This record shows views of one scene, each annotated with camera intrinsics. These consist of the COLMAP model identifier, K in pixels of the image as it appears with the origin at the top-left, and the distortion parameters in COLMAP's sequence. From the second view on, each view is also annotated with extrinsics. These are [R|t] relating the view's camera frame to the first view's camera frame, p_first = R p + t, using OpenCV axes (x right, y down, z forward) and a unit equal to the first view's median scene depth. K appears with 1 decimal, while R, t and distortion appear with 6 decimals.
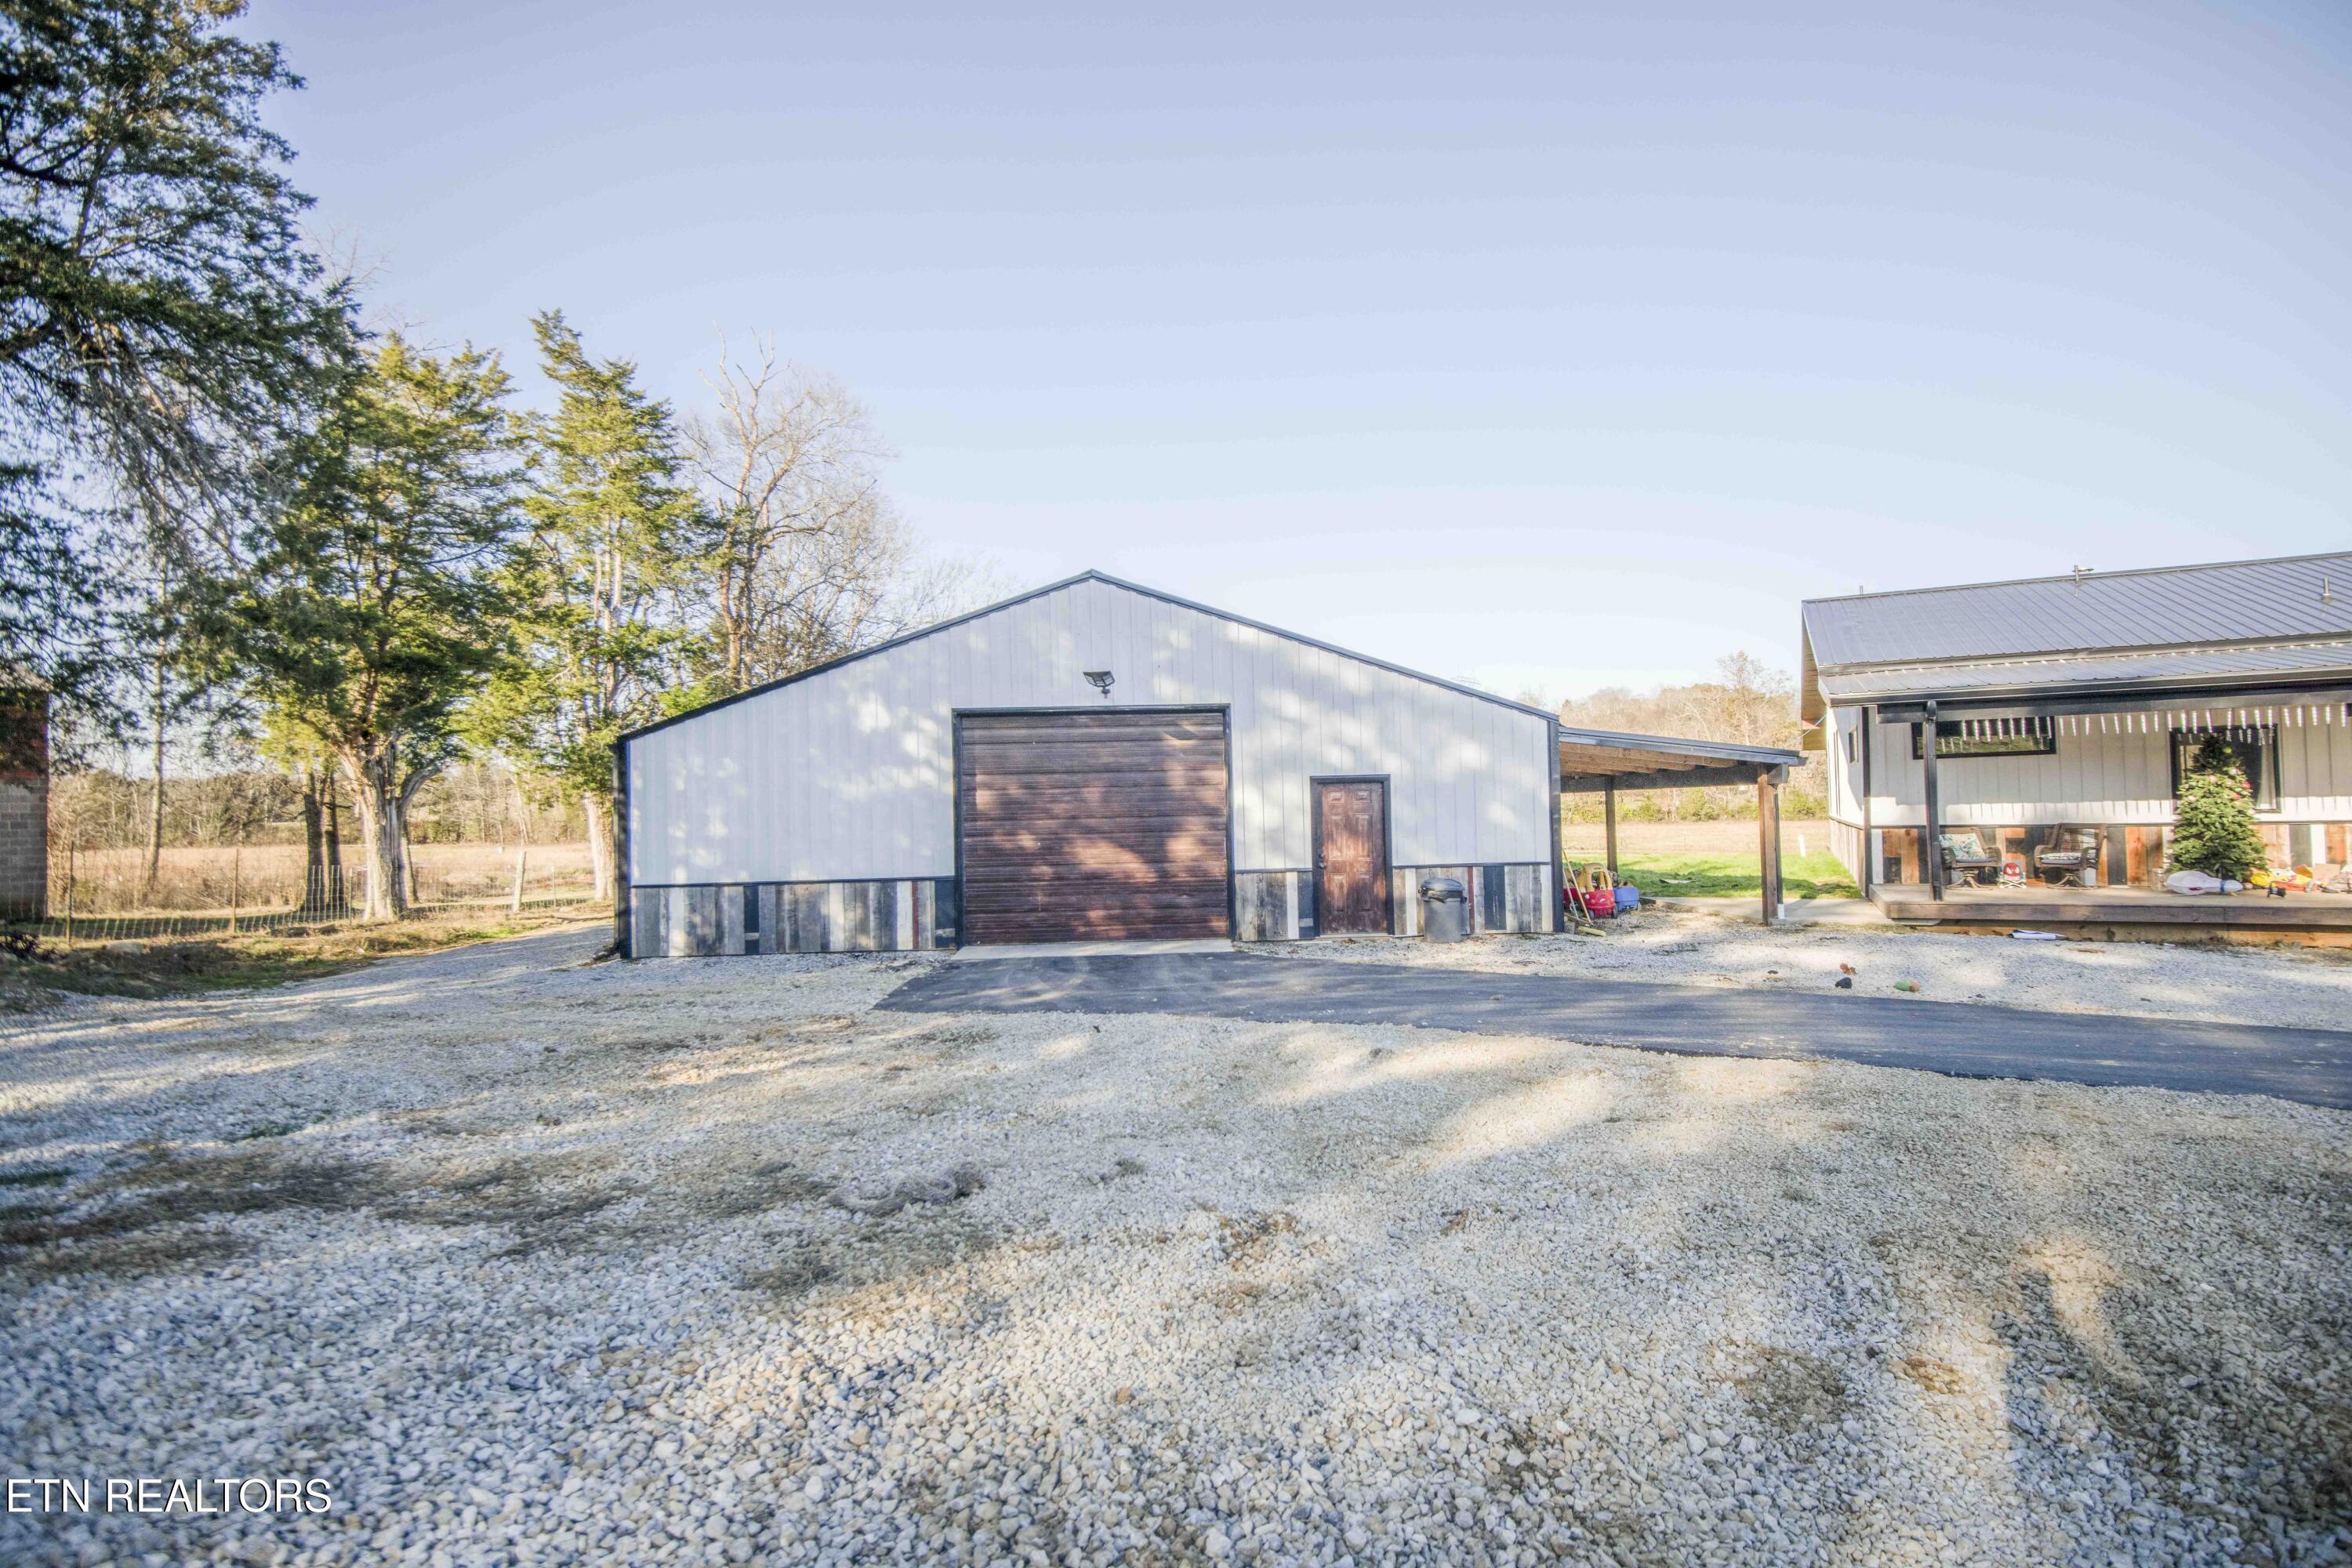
lens RADIAL K [[1061.9, 0, 1212.4], [0, 1061.9, 775.9], [0, 0, 1]] dist [-0.000020, -0.030163]
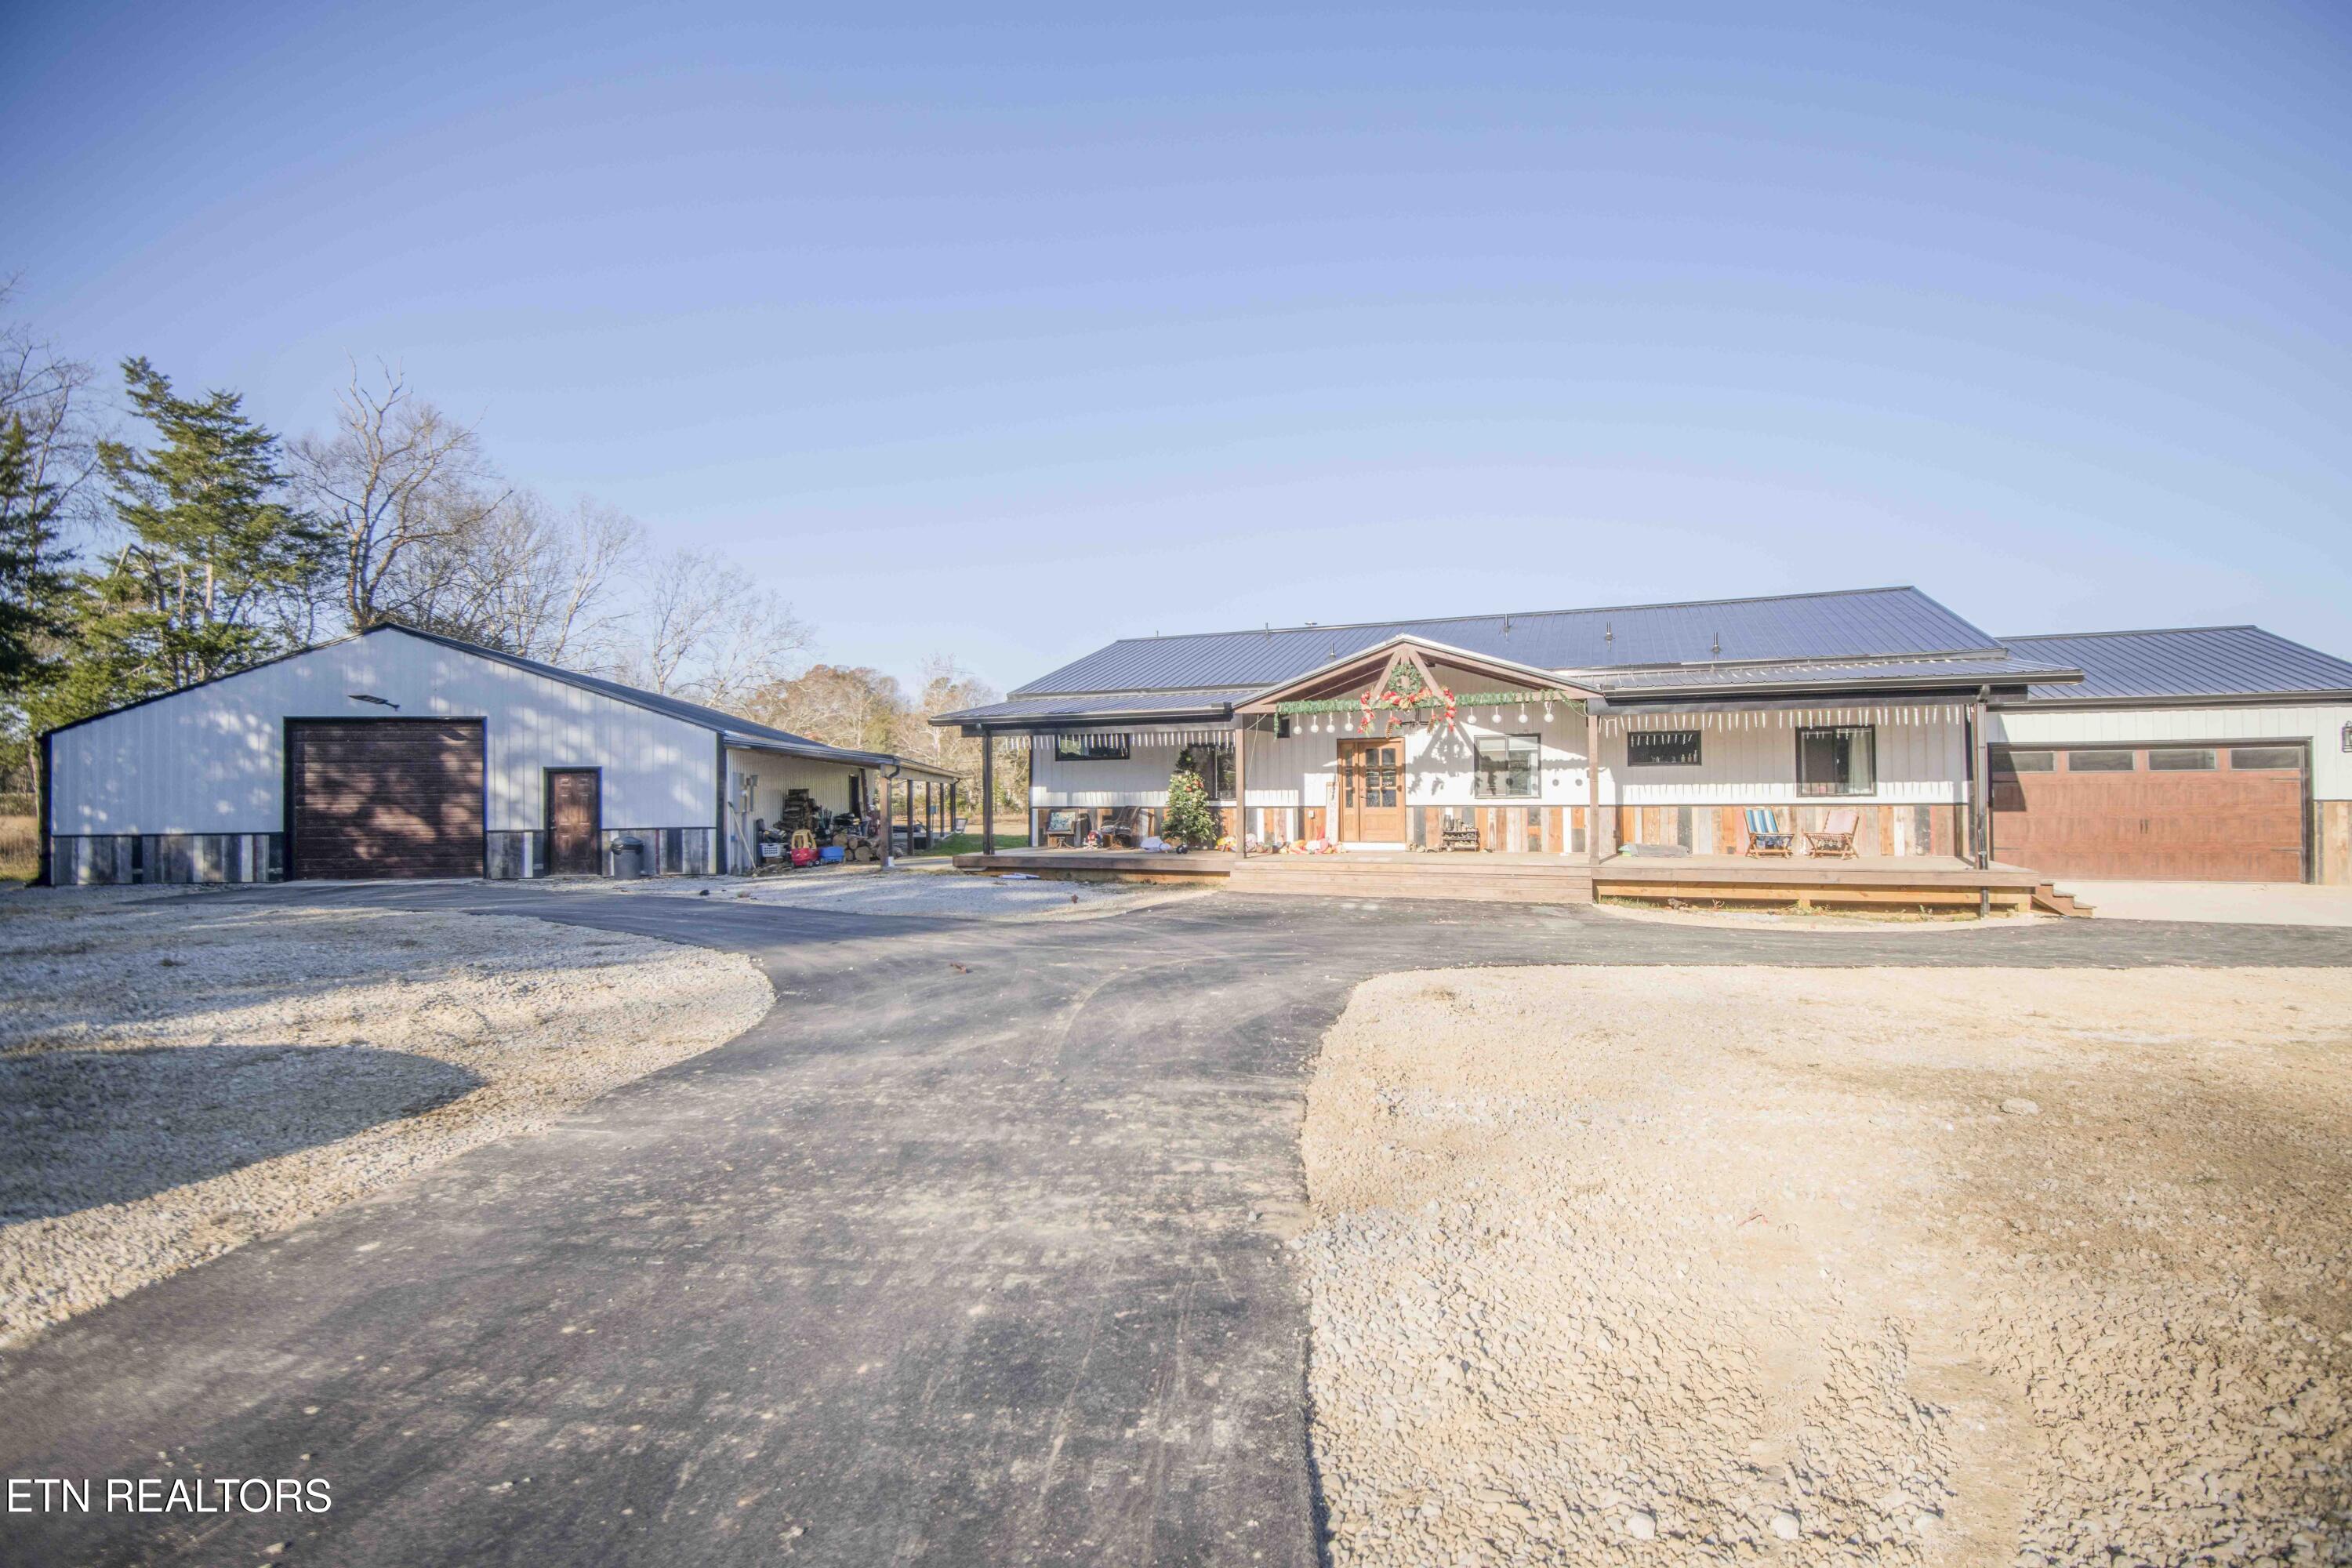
lens RADIAL K [[1063.7, 0, 1176.0], [0, 1063.7, 784.0], [0, 0, 1]] dist [-0.020288, -0.009828]
pose [[0.994137, 0.012598, 0.107389, 0.798119], [-0.015499, 0.999536, 0.026223, -0.027590], [-0.107008, -0.027733, 0.993871, -0.537456]]
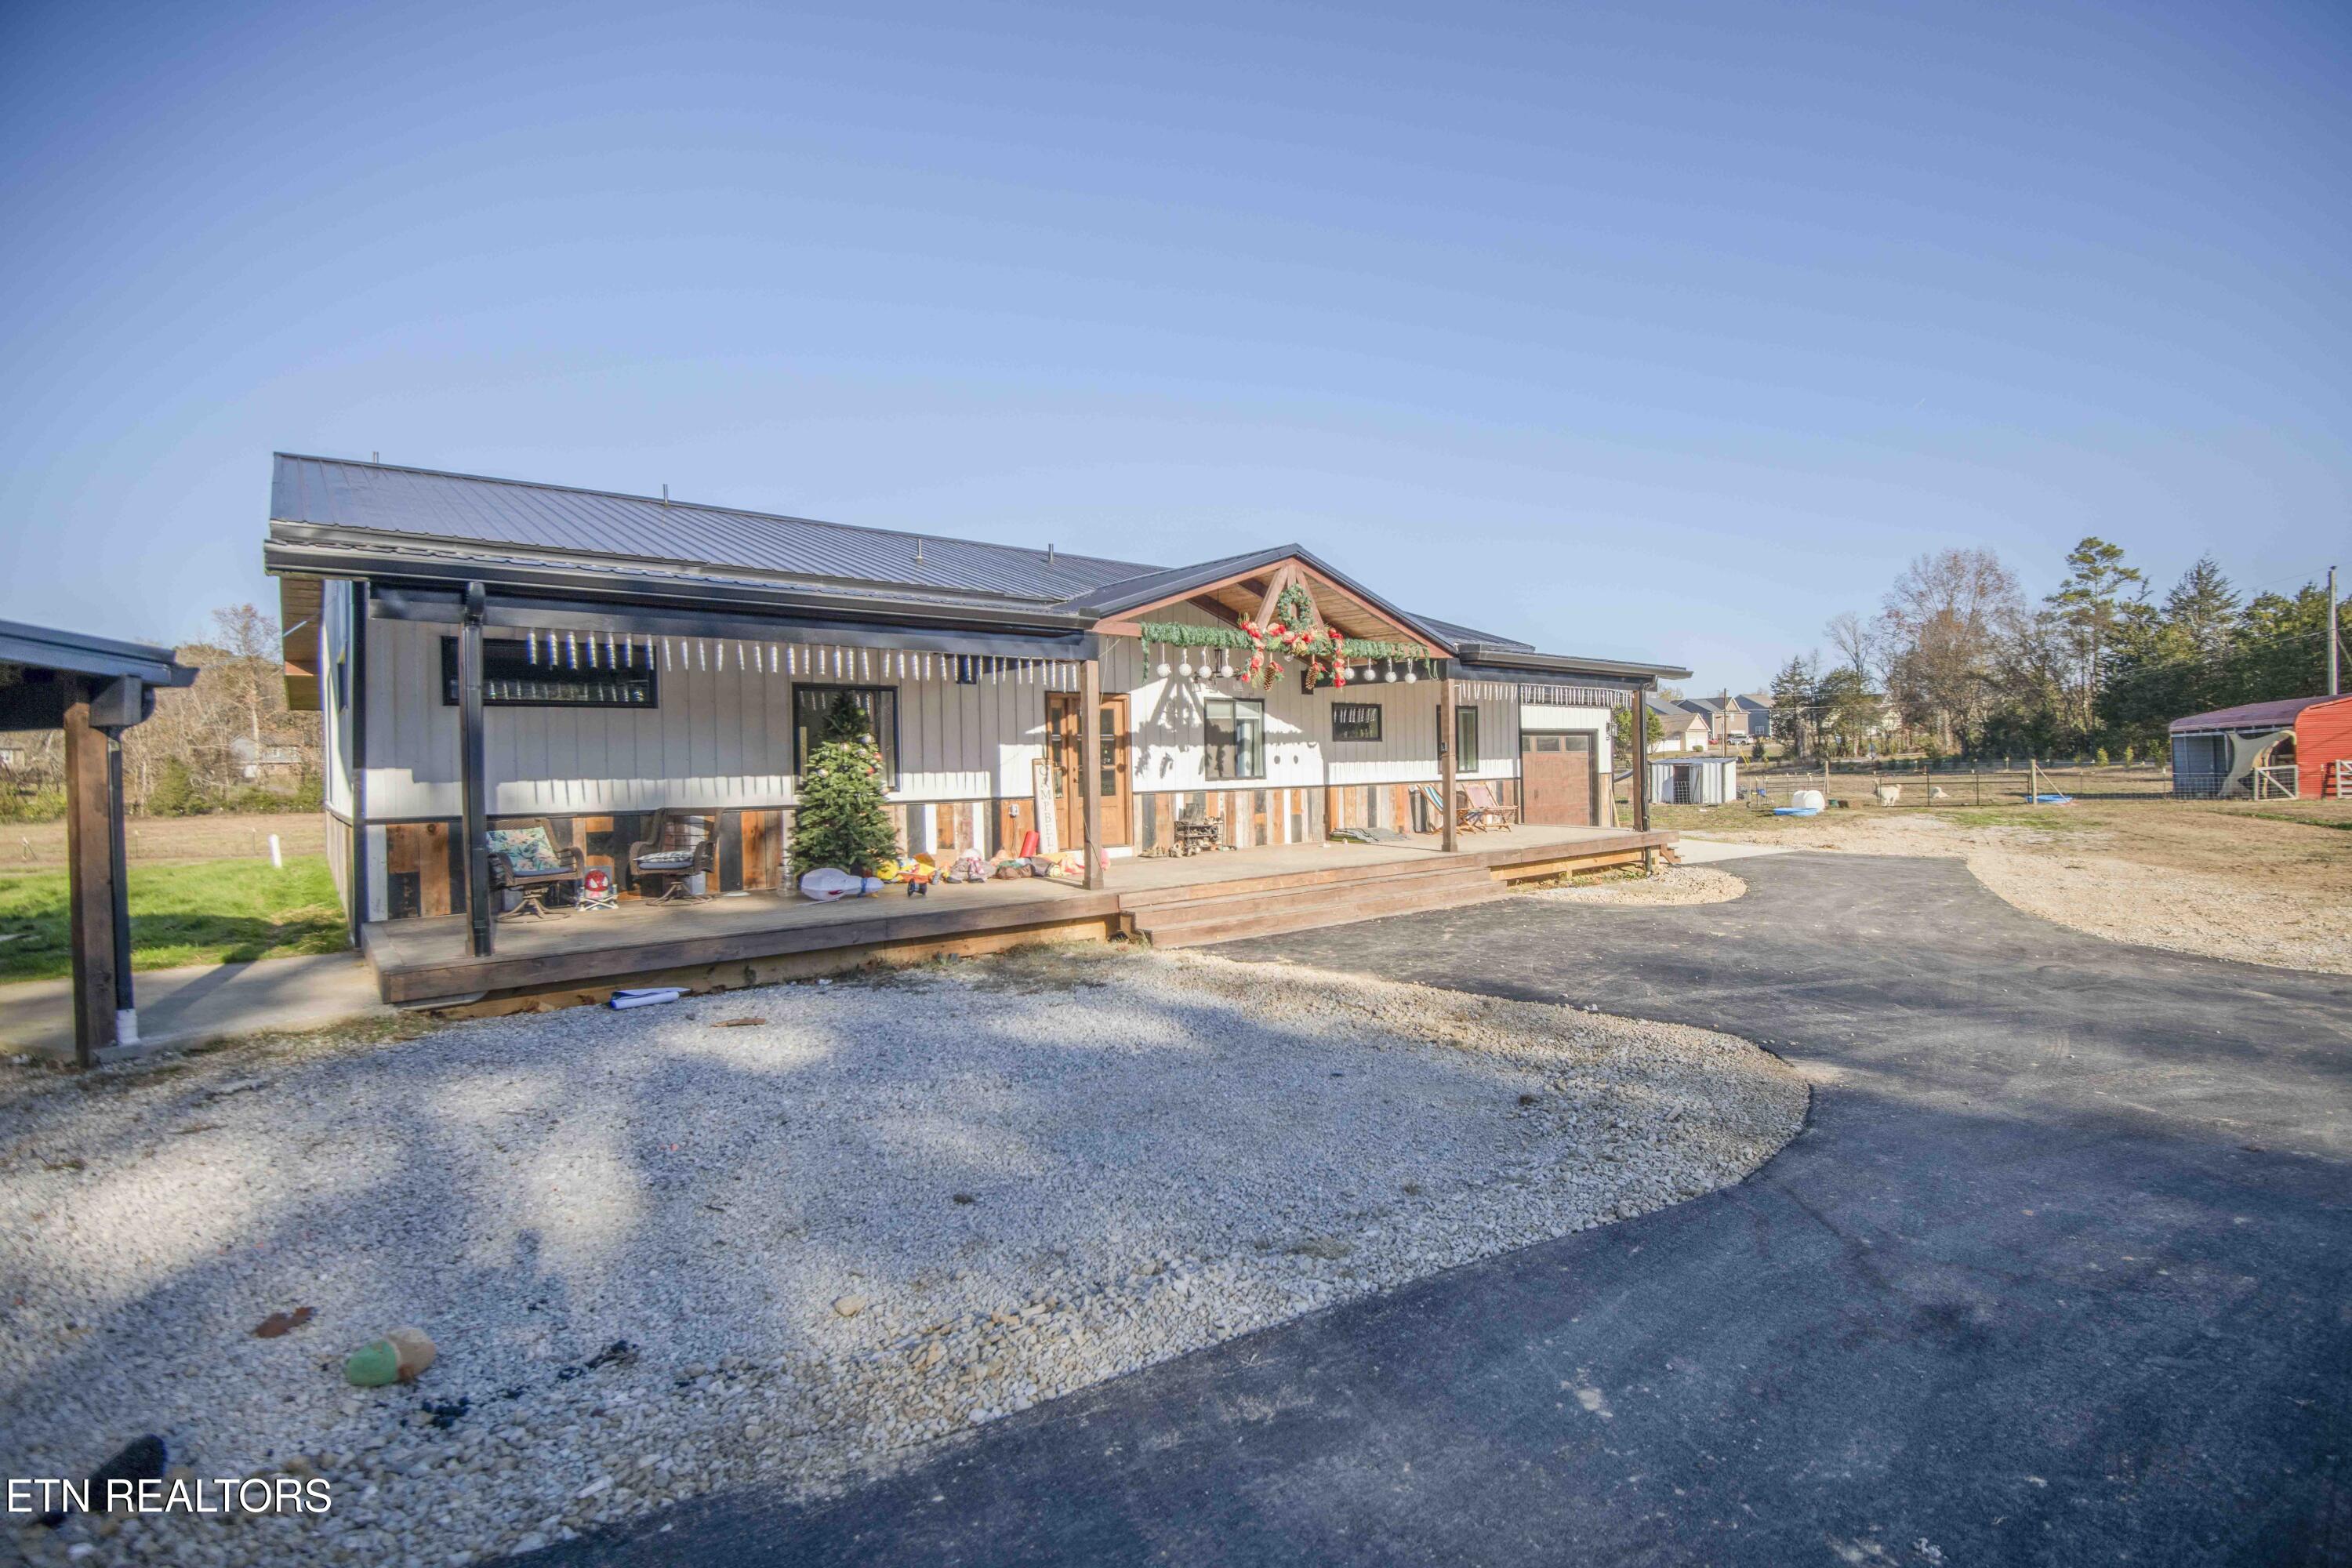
lens RADIAL K [[1063.7, 0, 1176.0], [0, 1063.7, 784.0], [0, 0, 1]] dist [-0.020288, -0.009828]
pose [[0.374396, 0.000845, 0.927269, 0.327593], [-0.018073, 0.999816, 0.006386, 0.021065], [-0.927093, -0.019149, 0.374342, 0.479724]]
